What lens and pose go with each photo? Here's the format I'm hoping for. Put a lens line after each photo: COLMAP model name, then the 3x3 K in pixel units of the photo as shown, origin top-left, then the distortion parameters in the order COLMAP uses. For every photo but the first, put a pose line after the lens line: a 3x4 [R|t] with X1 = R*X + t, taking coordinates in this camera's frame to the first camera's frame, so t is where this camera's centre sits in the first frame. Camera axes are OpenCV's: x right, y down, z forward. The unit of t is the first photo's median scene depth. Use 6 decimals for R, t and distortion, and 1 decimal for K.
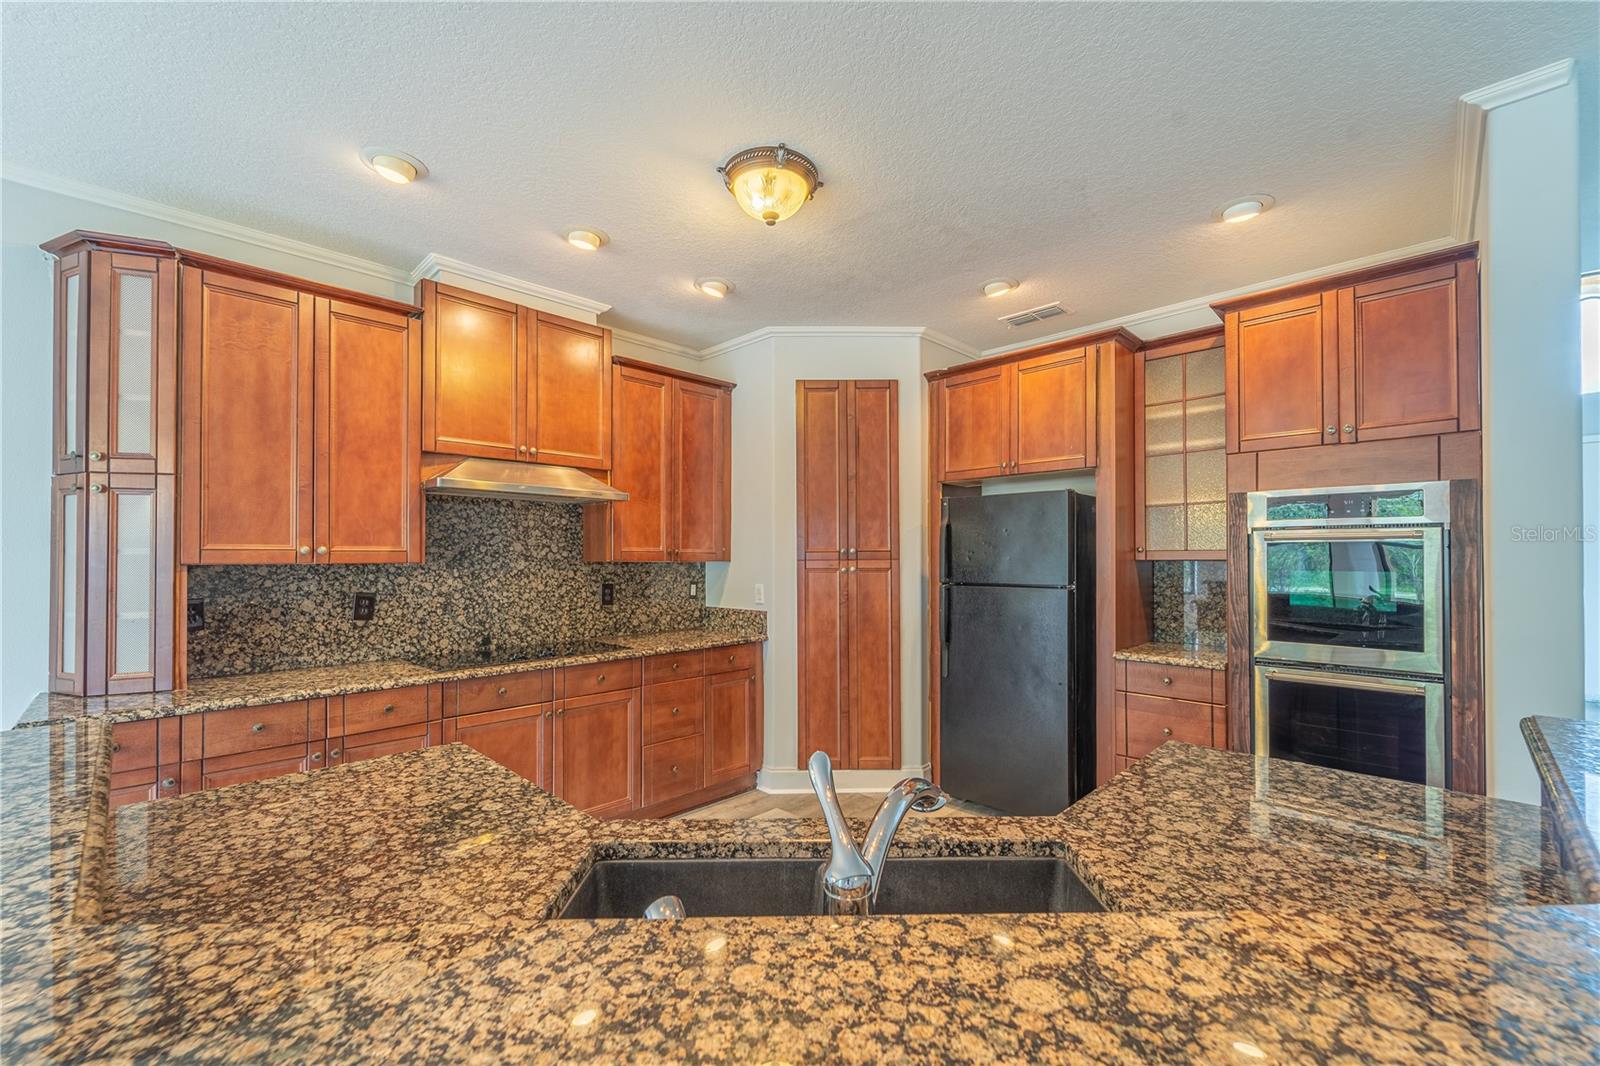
lens RADIAL K [[653.0, 0, 799.4], [0, 653.0, 550.6], [0, 0, 1]] dist [0.007335, -0.004471]
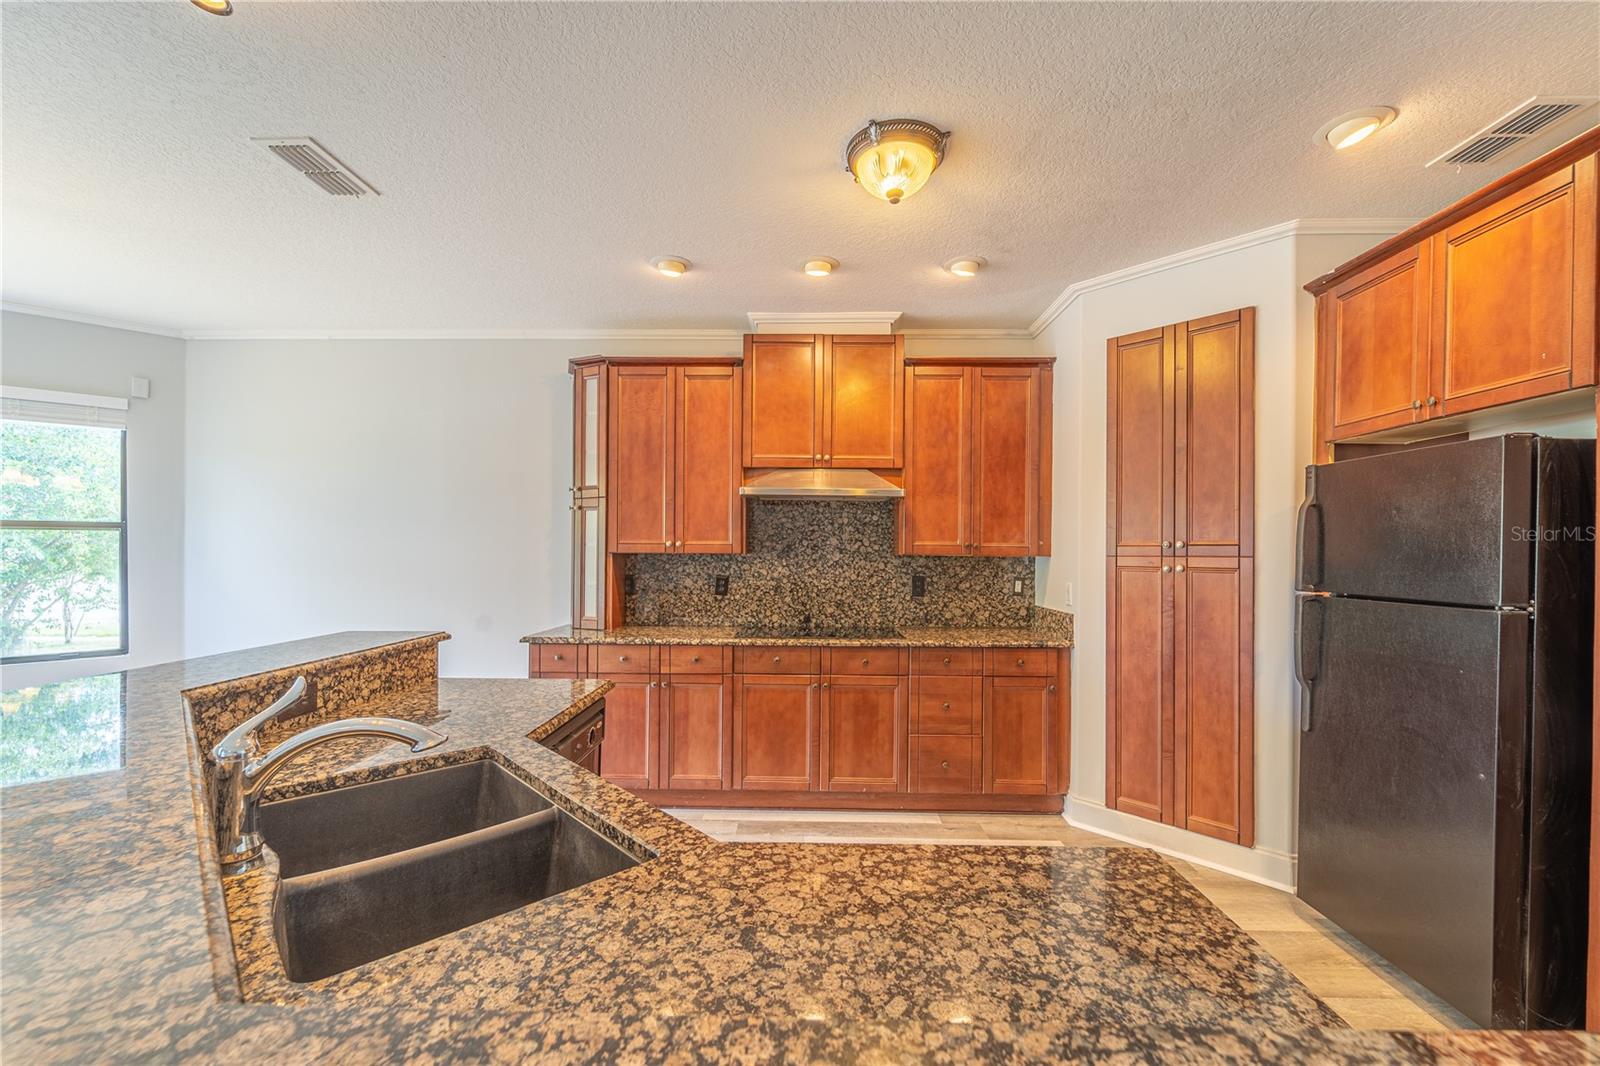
lens RADIAL K [[653.0, 0, 799.4], [0, 653.0, 550.6], [0, 0, 1]] dist [0.007335, -0.004471]
pose [[0.686450, 0.006807, -0.727145, 0.382114], [-0.000944, 0.999964, 0.008469, 0.001402], [0.727177, -0.005127, 0.686431, 0.162793]]
